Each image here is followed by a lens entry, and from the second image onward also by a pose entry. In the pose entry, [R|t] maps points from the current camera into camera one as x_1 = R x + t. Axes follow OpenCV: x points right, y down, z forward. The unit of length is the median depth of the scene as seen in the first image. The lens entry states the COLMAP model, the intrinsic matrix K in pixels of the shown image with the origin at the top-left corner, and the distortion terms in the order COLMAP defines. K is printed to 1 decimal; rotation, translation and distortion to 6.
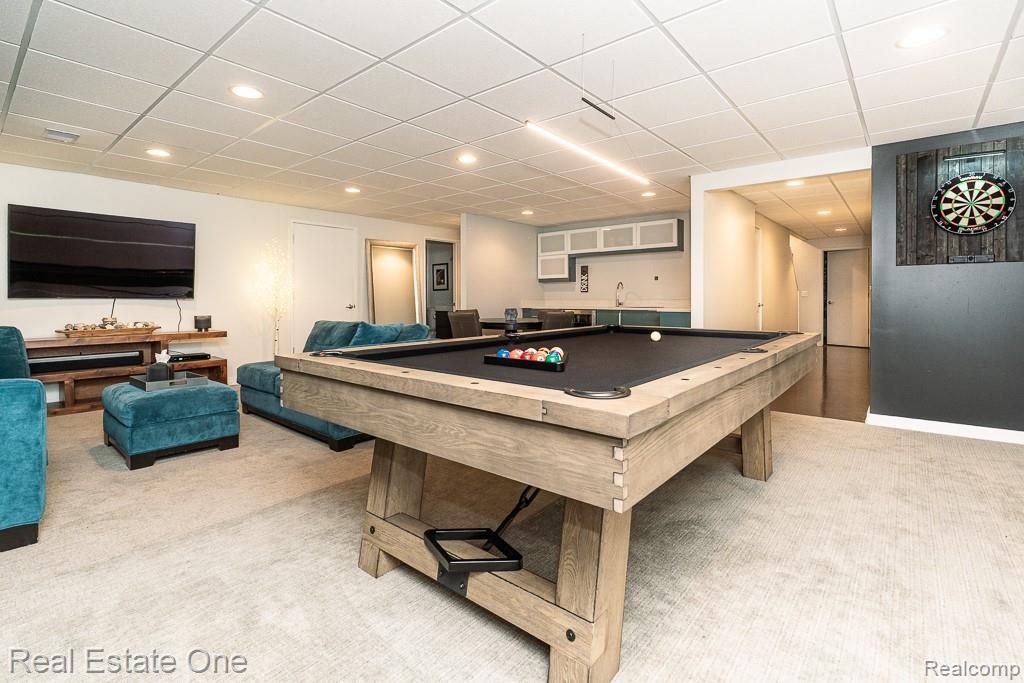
lens RADIAL K [[471.3, 0, 512.3], [0, 471.3, 299.6], [0, 0, 1]] dist [-0.008545, 0.001820]
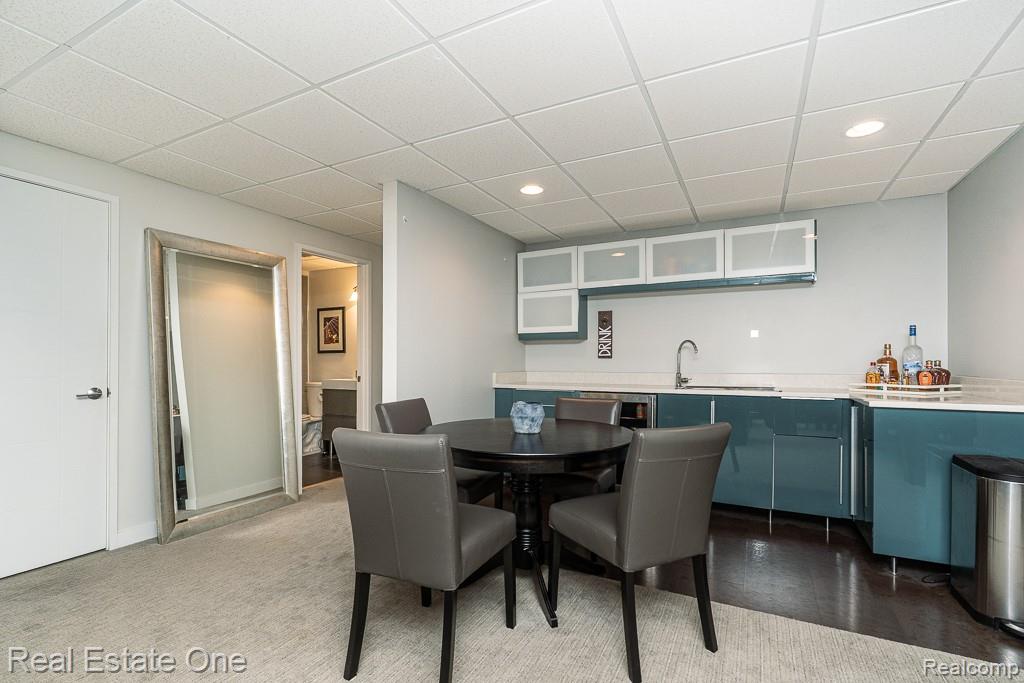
lens RADIAL K [[471.3, 0, 504.7], [0, 471.3, 346.9], [0, 0, 1]] dist [-0.008545, 0.001820]
pose [[0.978485, 0.008271, 0.206151, -0.077854], [-0.001955, 0.999523, -0.030822, -0.011672], [-0.206307, 0.029756, 0.978035, 0.479751]]
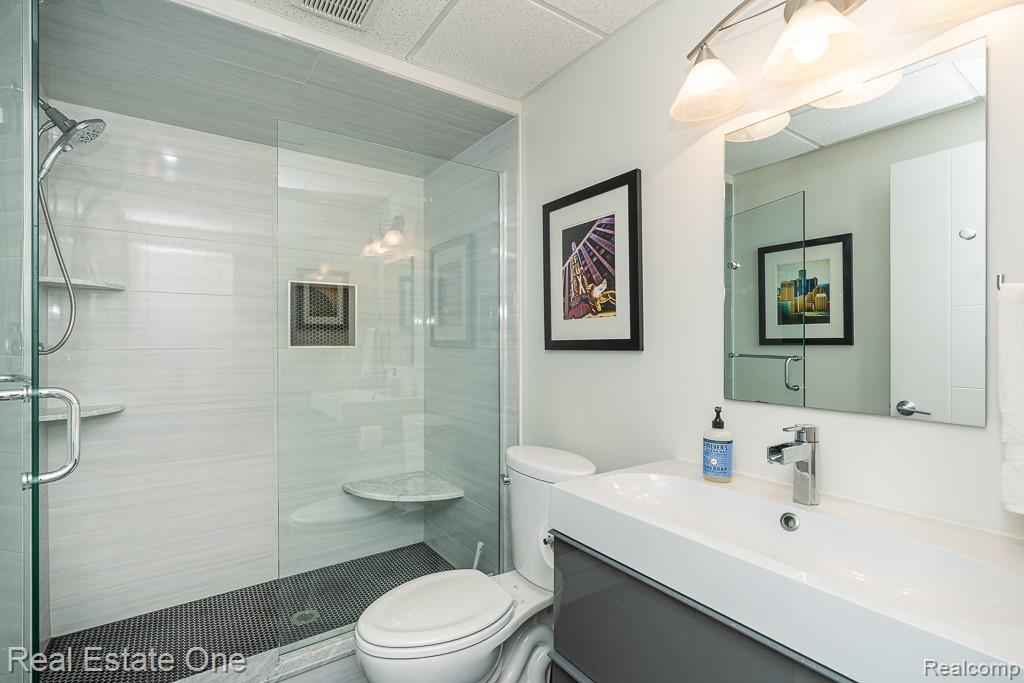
lens RADIAL K [[471.3, 0, 513.1], [0, 471.3, 343.7], [0, 0, 1]] dist [-0.008545, 0.001820]
pose [[0.957792, 0.003610, -0.287439, -0.166047], [-0.006241, 0.999947, -0.008238, -0.025499], [0.287394, 0.009684, 0.957764, 1.064671]]
